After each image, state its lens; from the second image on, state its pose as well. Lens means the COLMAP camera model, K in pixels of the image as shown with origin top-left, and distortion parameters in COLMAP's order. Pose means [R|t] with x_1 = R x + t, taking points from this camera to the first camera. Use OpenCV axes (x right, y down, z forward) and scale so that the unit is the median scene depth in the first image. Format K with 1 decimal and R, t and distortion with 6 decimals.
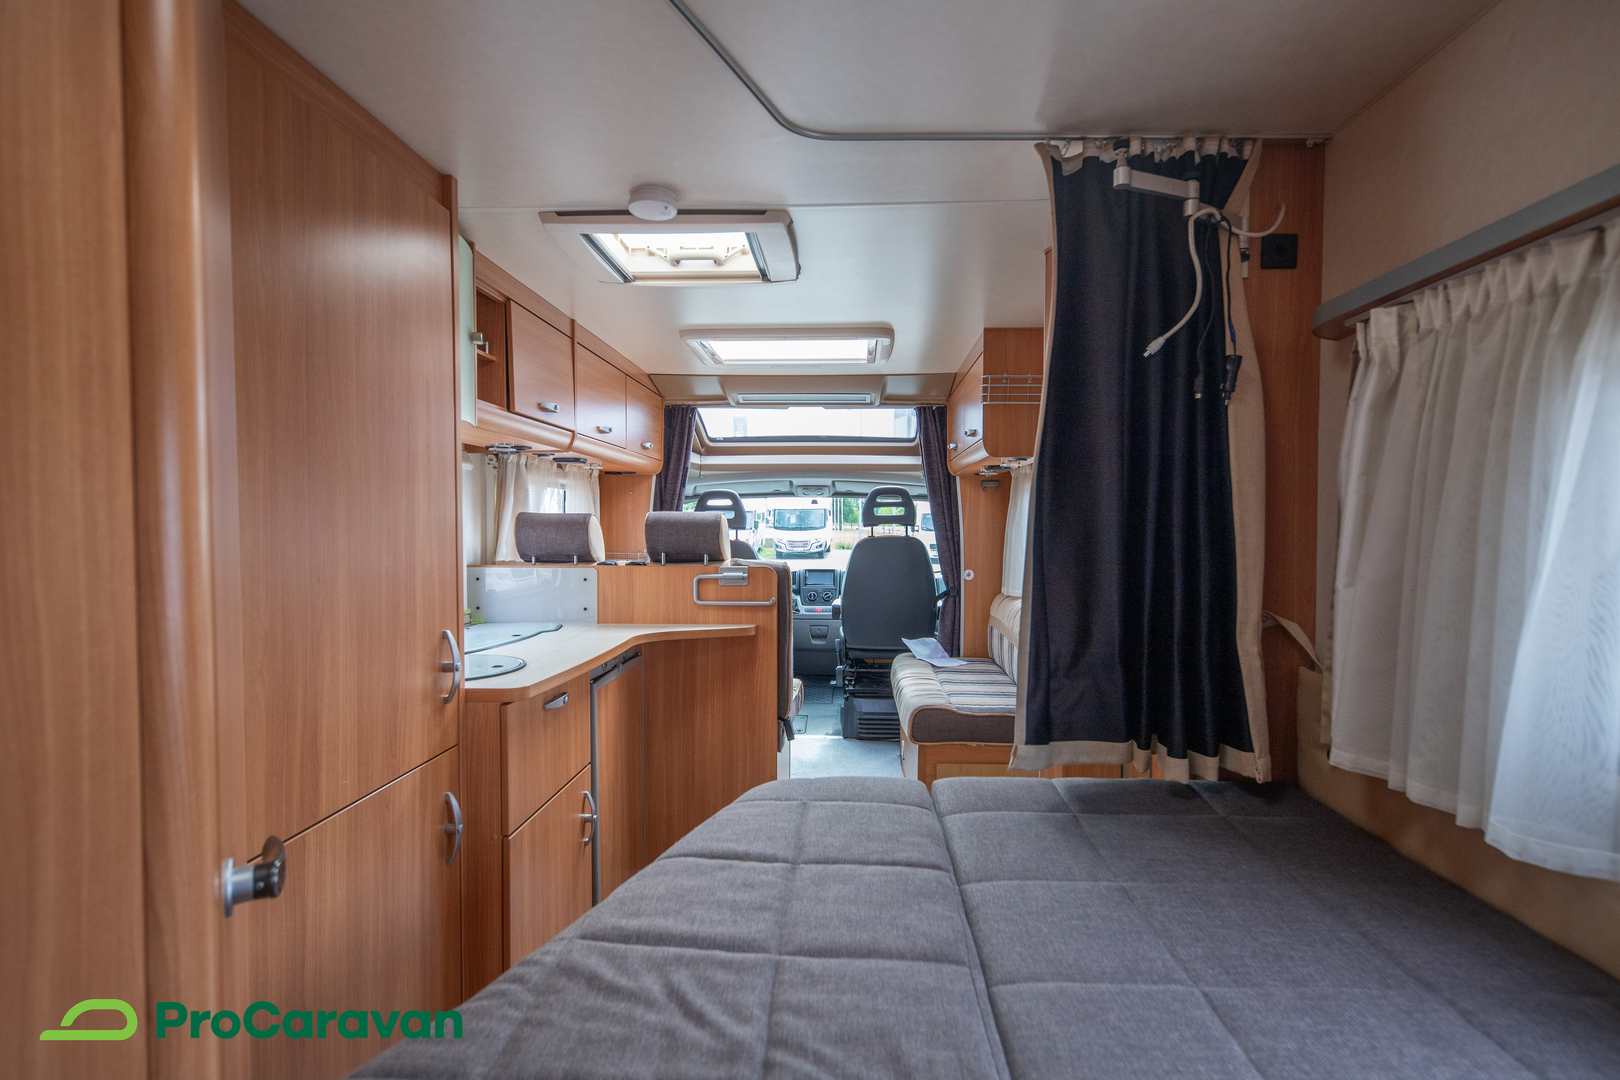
lens RADIAL K [[829.6, 0, 810.0], [0, 829.6, 540.0], [0, 0, 1]] dist [0.000121, 0.000063]
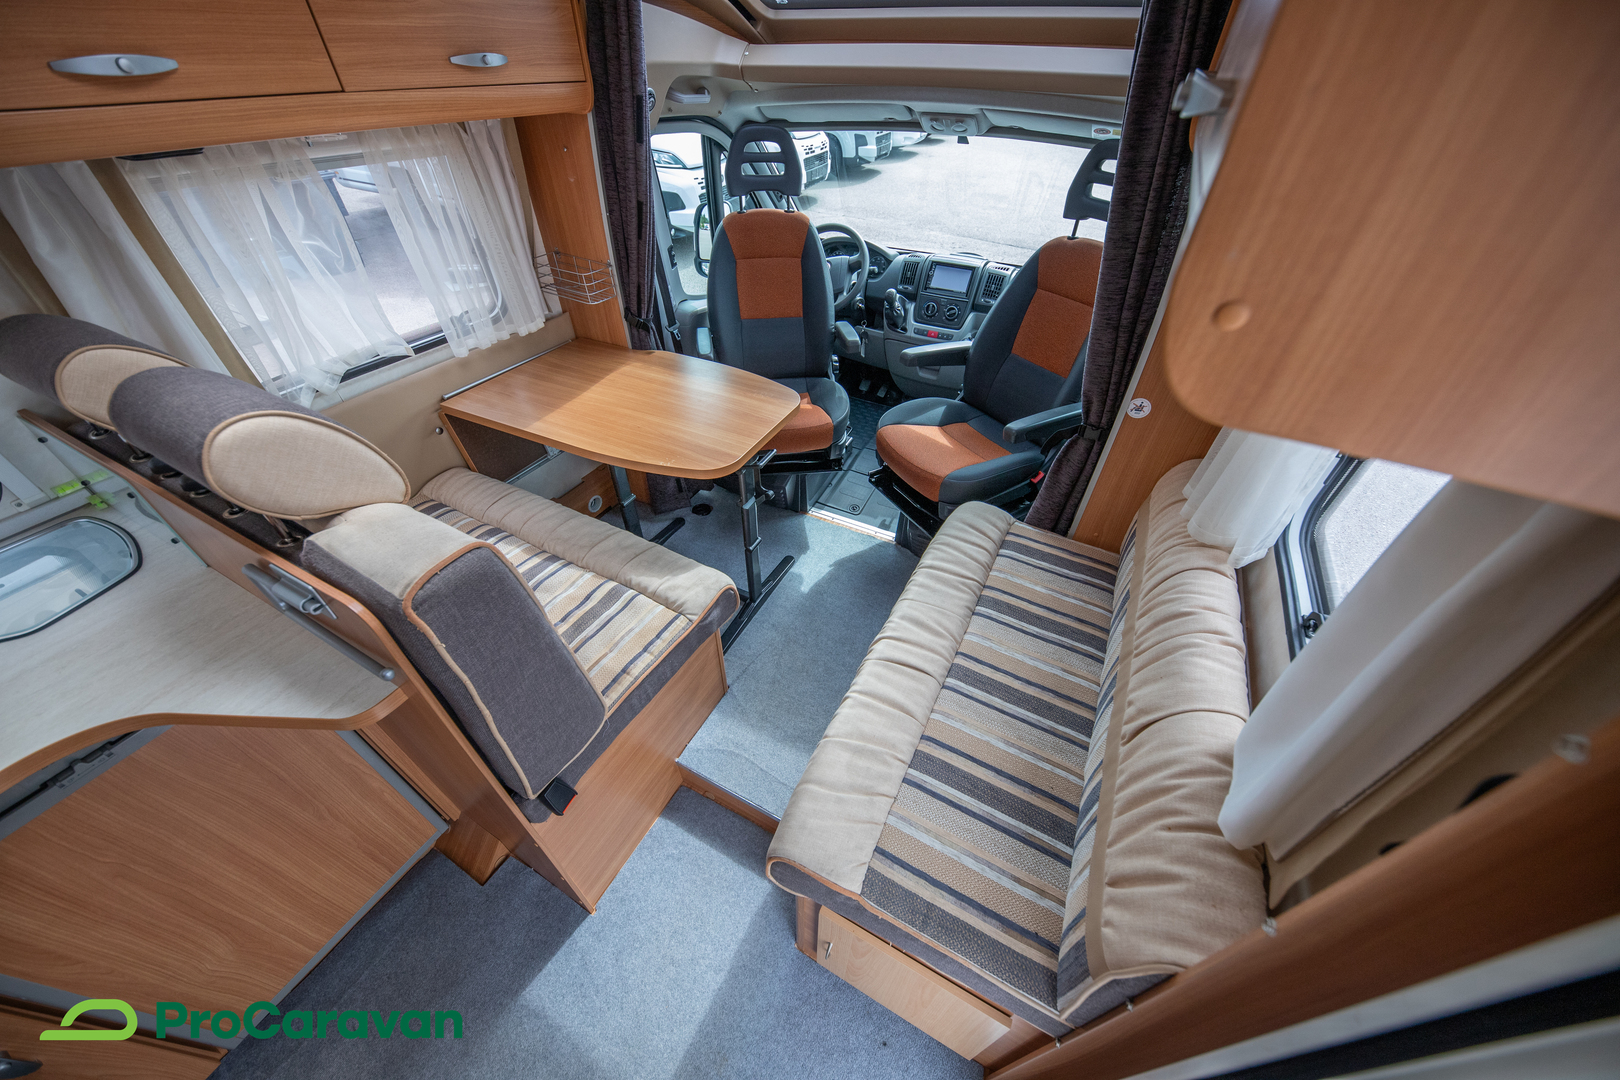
lens RADIAL K [[563.7, 0, 810.0], [0, 563.7, 540.0], [0, 0, 1]] dist [-0.002304, -0.000111]
pose [[0.900631, 0.288466, -0.325039, 0.148650], [-0.015396, 0.768642, 0.639494, -0.102289], [0.434311, -0.570944, 0.696704, 0.653258]]
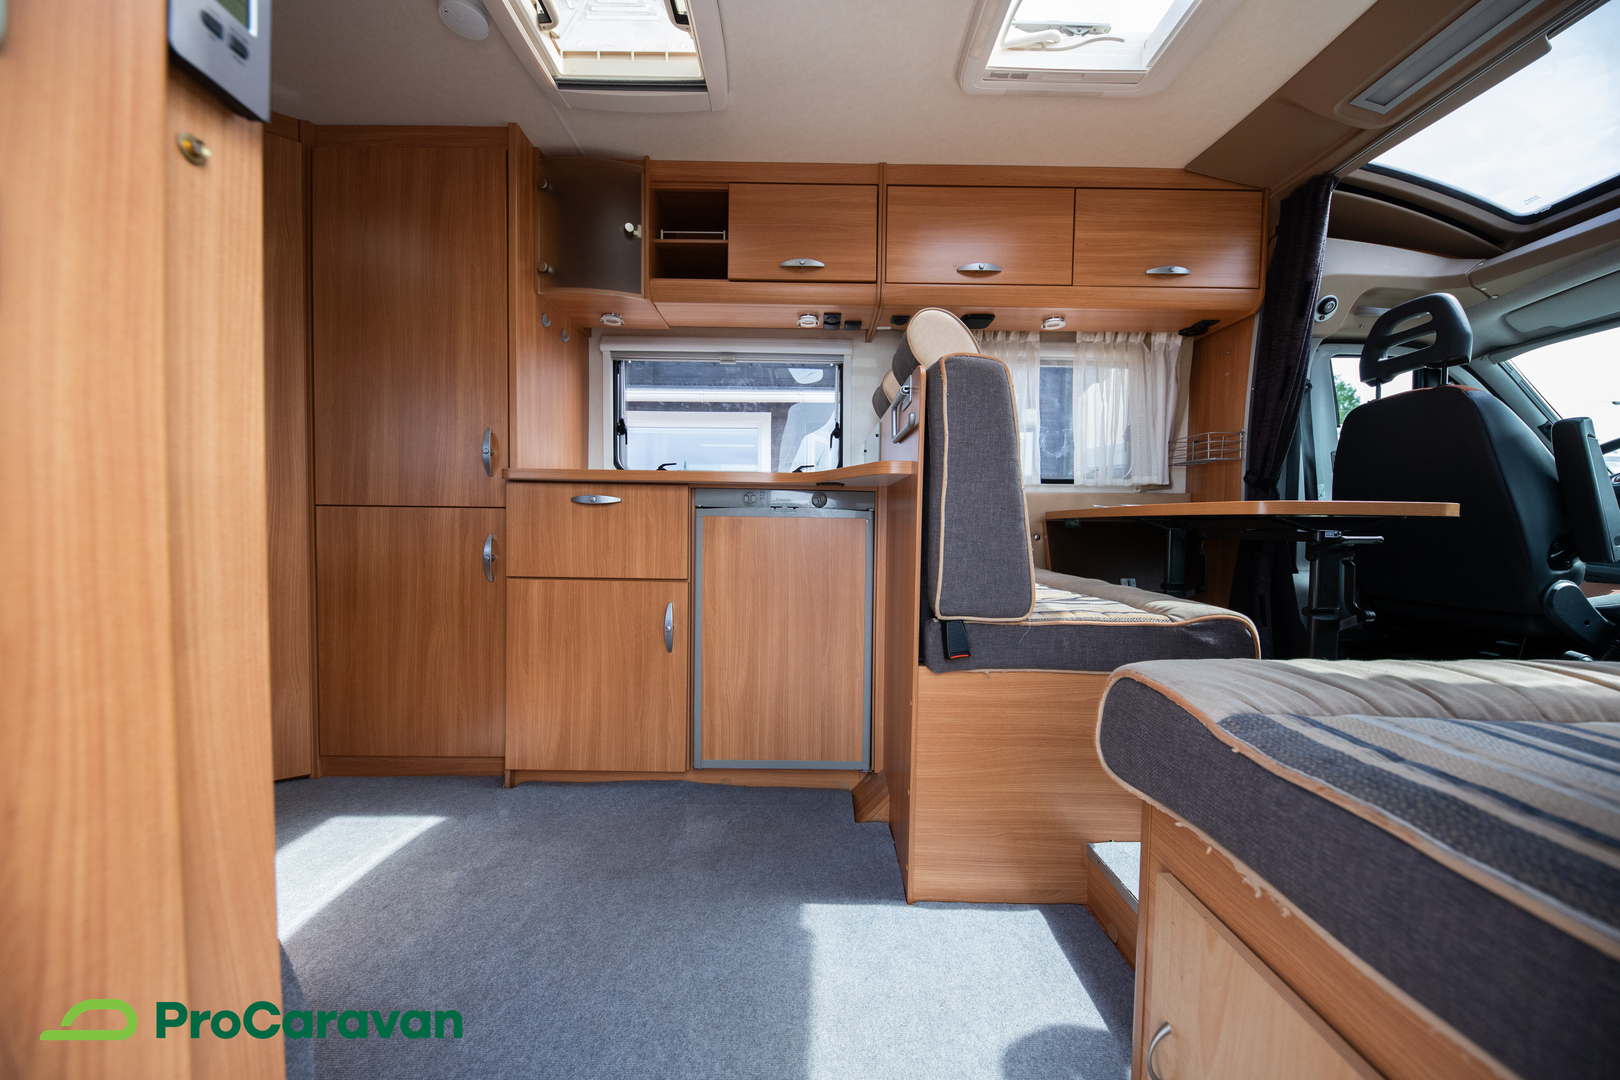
lens RADIAL K [[563.7, 0, 810.0], [0, 563.7, 540.0], [0, 0, 1]] dist [-0.002304, -0.000111]
pose [[0.045569, 0.031465, -0.998466, 0.260865], [-0.039944, 0.998762, 0.029651, 0.106802], [0.998162, 0.038531, 0.046769, 0.633884]]
